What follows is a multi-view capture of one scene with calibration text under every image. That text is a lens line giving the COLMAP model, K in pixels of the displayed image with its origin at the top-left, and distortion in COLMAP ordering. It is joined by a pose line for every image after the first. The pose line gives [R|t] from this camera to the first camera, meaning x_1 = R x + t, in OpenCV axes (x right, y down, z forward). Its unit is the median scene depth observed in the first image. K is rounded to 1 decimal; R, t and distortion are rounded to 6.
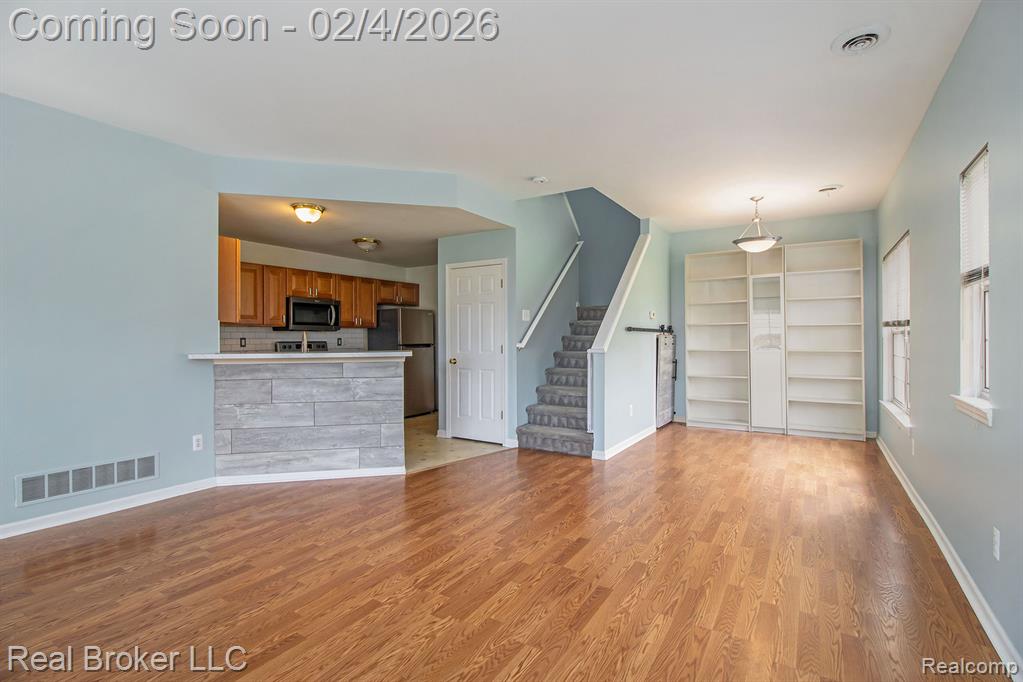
lens RADIAL K [[485.1, 0, 513.4], [0, 485.1, 343.7], [0, 0, 1]] dist [-0.006387, -0.006843]
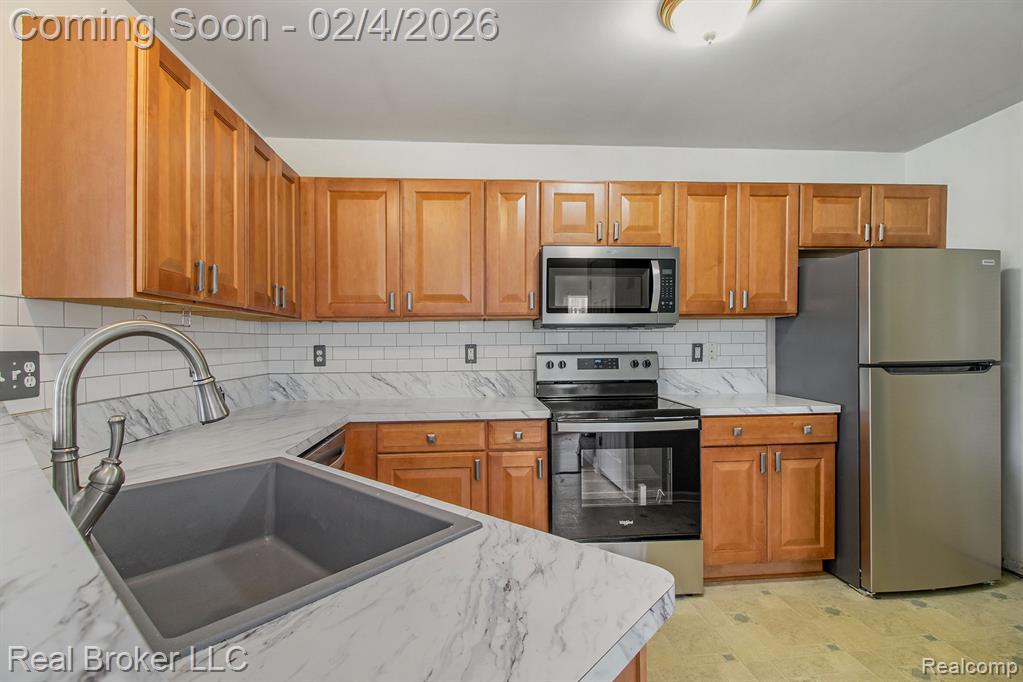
lens RADIAL K [[485.1, 0, 514.0], [0, 485.1, 350.8], [0, 0, 1]] dist [-0.006387, -0.006843]
pose [[0.603429, 0.025245, -0.797017, -0.120000], [-0.000982, 0.999522, 0.030915, -0.017582], [0.797416, -0.017873, 0.603165, 0.617988]]
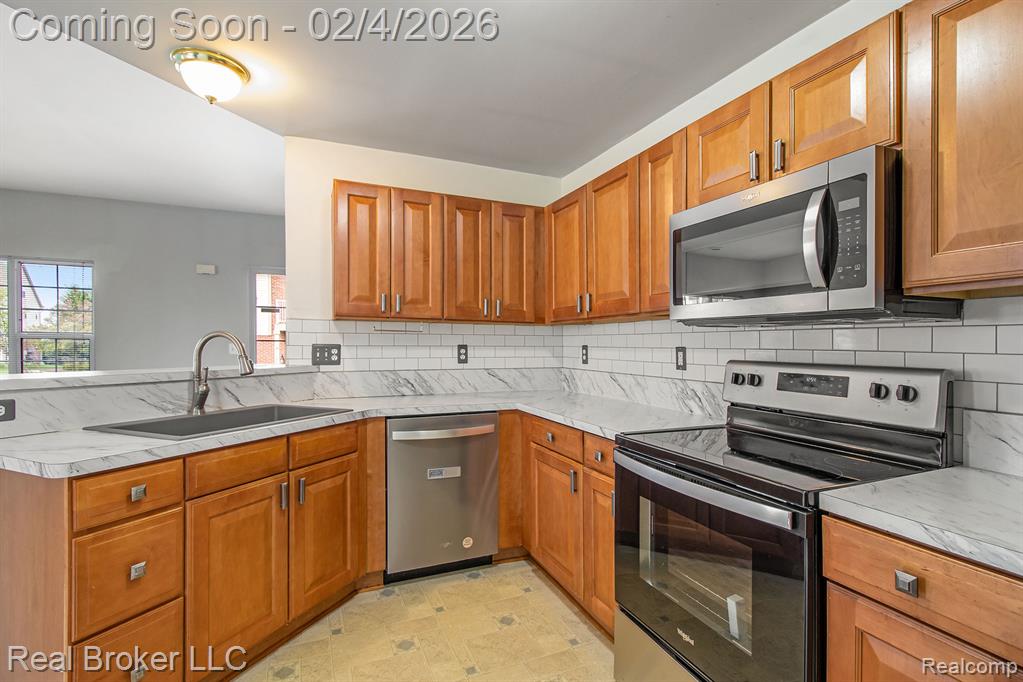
lens RADIAL K [[485.1, 0, 512.3], [0, 485.1, 341.0], [0, 0, 1]] dist [-0.006387, -0.006843]
pose [[-0.575799, 0.008613, -0.817546, -0.129595], [0.002768, 0.999959, 0.008586, -0.017652], [0.817587, 0.002680, -0.575799, 1.125593]]
